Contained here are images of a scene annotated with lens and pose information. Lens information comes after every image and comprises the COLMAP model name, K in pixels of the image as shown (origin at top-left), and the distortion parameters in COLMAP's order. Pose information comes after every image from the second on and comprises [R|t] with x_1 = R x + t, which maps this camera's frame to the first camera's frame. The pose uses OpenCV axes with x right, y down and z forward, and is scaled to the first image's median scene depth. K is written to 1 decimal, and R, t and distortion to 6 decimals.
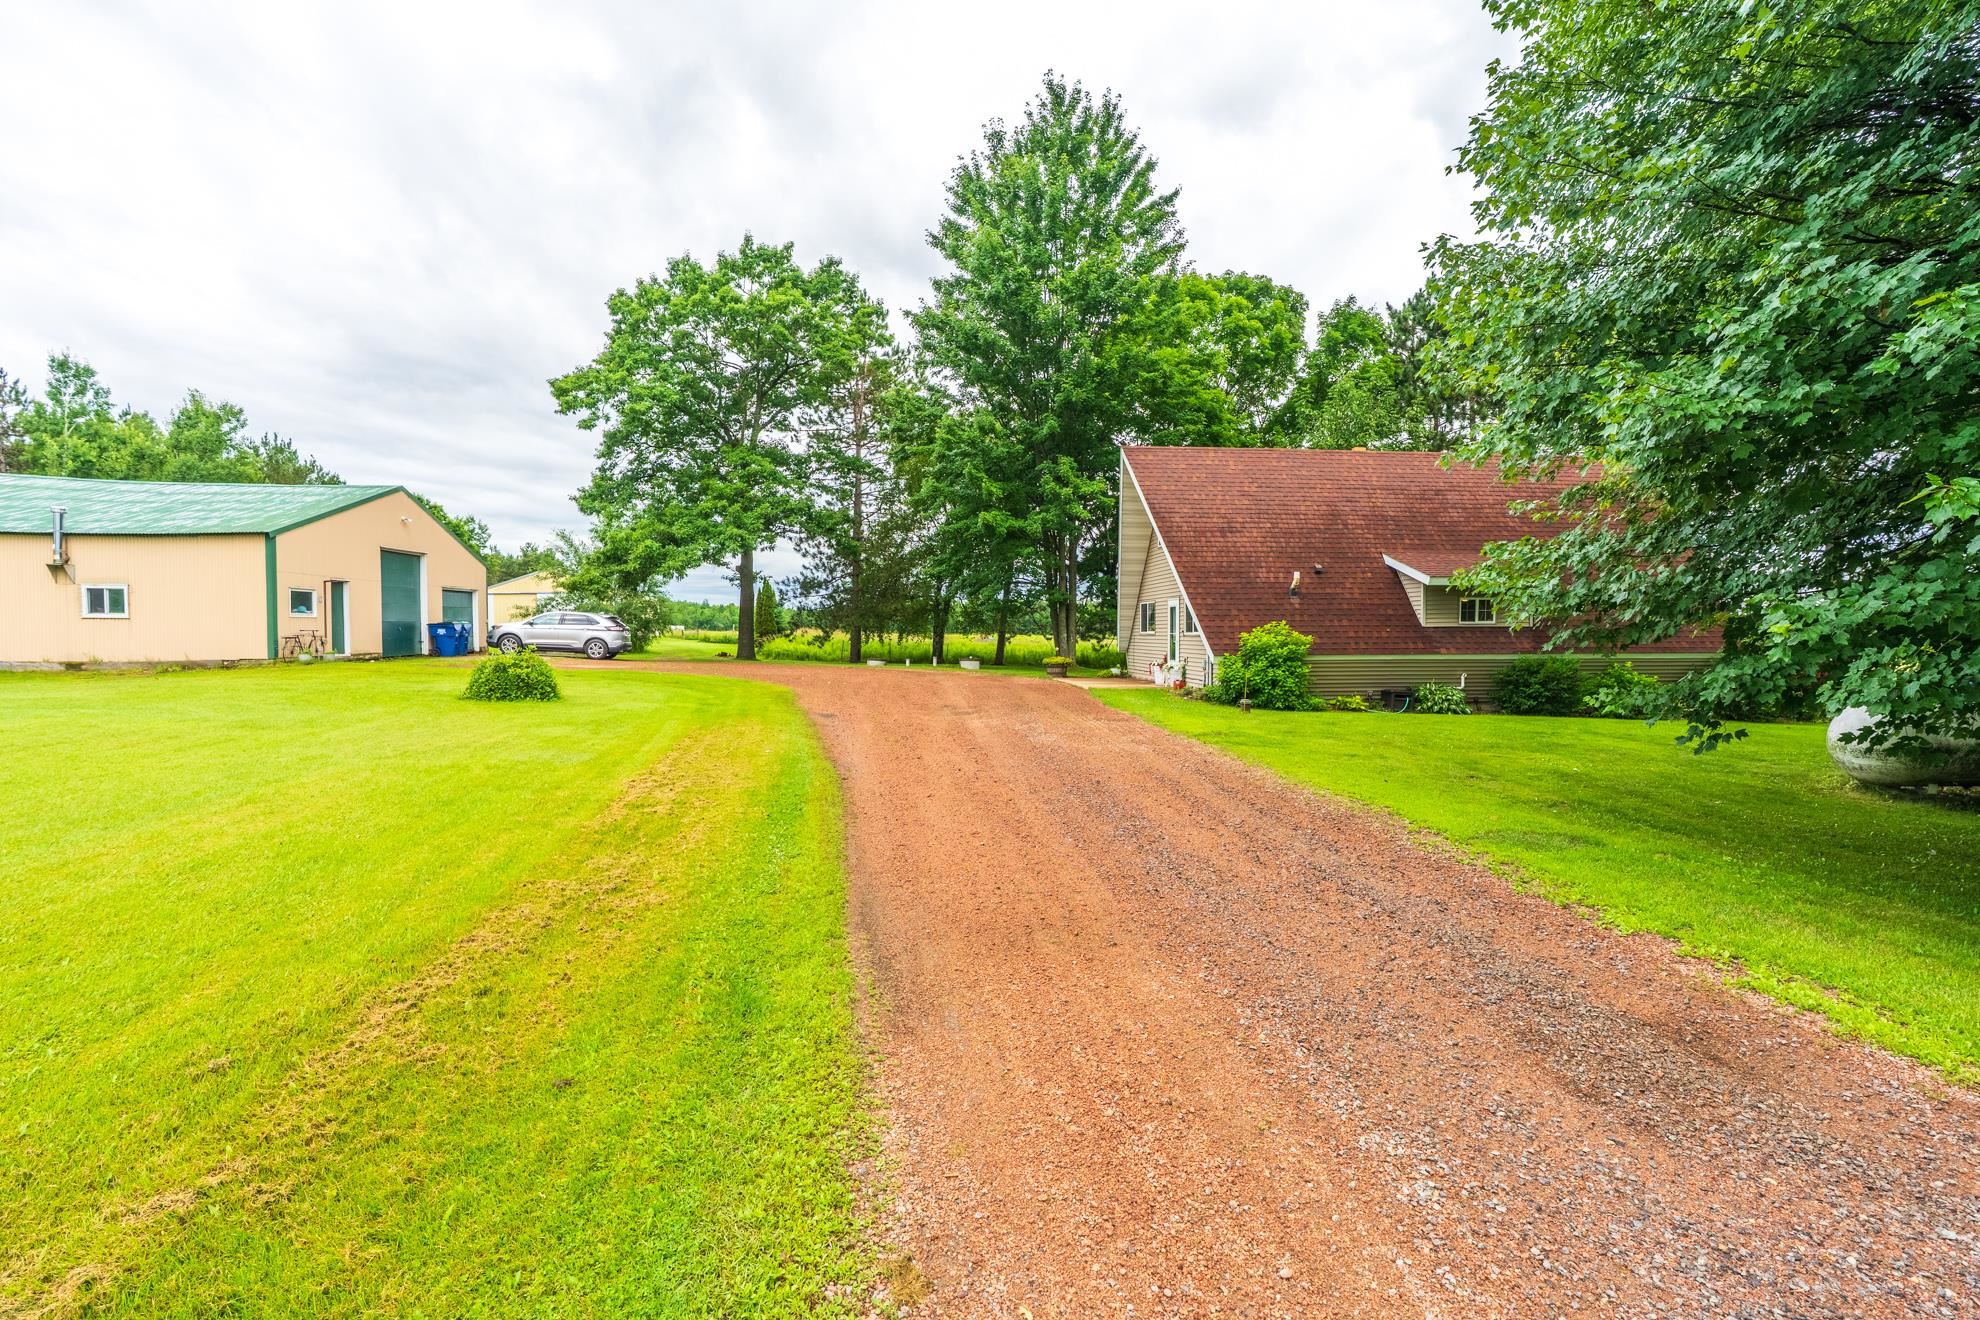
lens RADIAL K [[902.9, 0, 989.6], [0, 902.9, 656.7], [0, 0, 1]] dist [-0.001703, -0.000010]
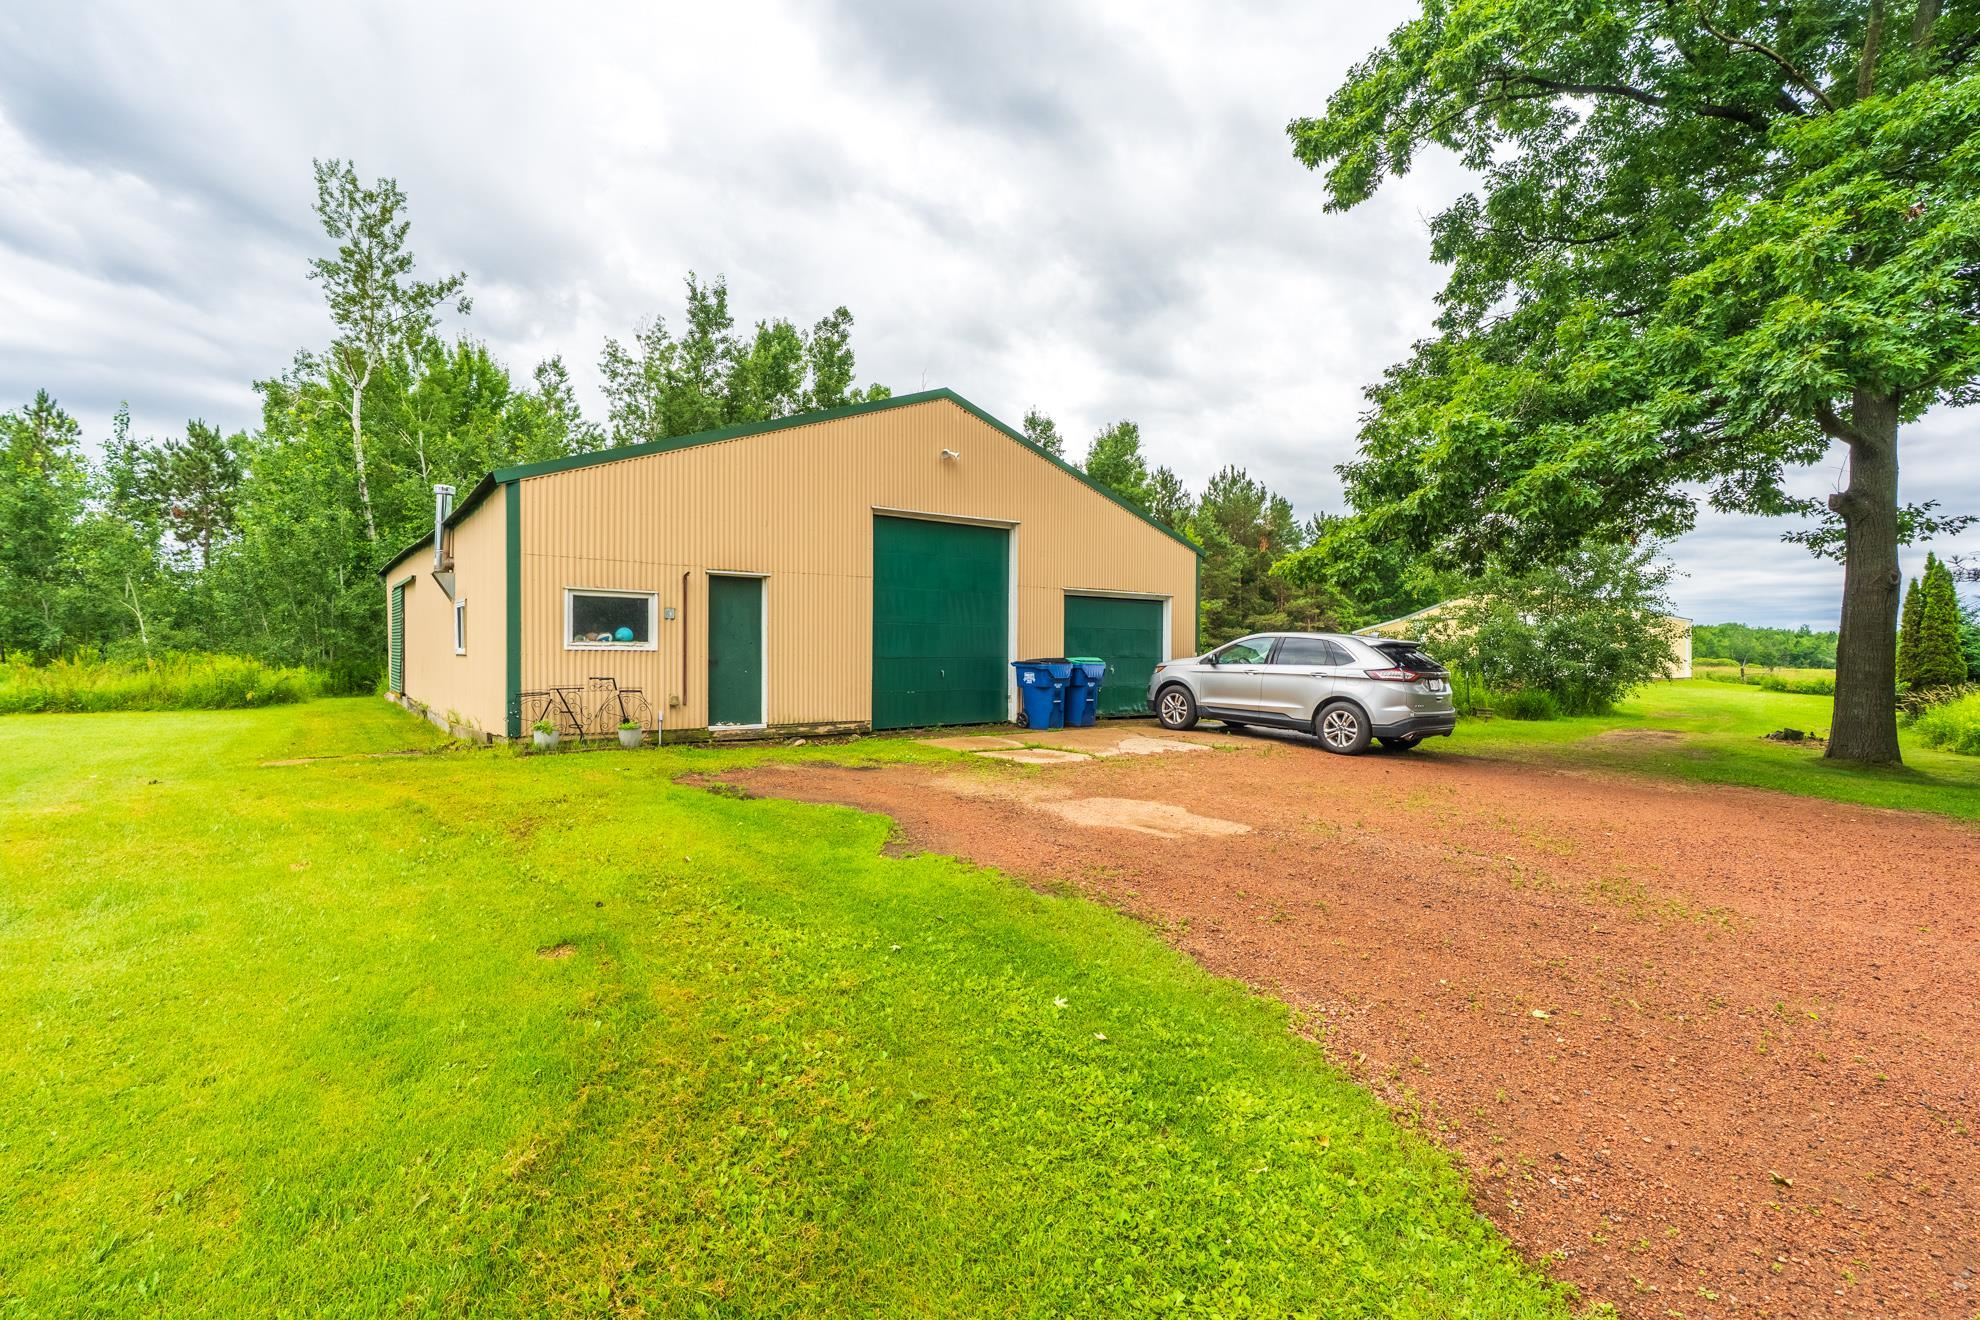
lens RADIAL K [[902.9, 0, 988.3], [0, 902.9, 667.5], [0, 0, 1]] dist [-0.001703, -0.000010]
pose [[0.504323, 0.007463, -0.863483, -0.177829], [-0.029746, 0.999519, -0.008734, -0.026266], [0.863003, 0.030090, 0.504302, 0.675172]]
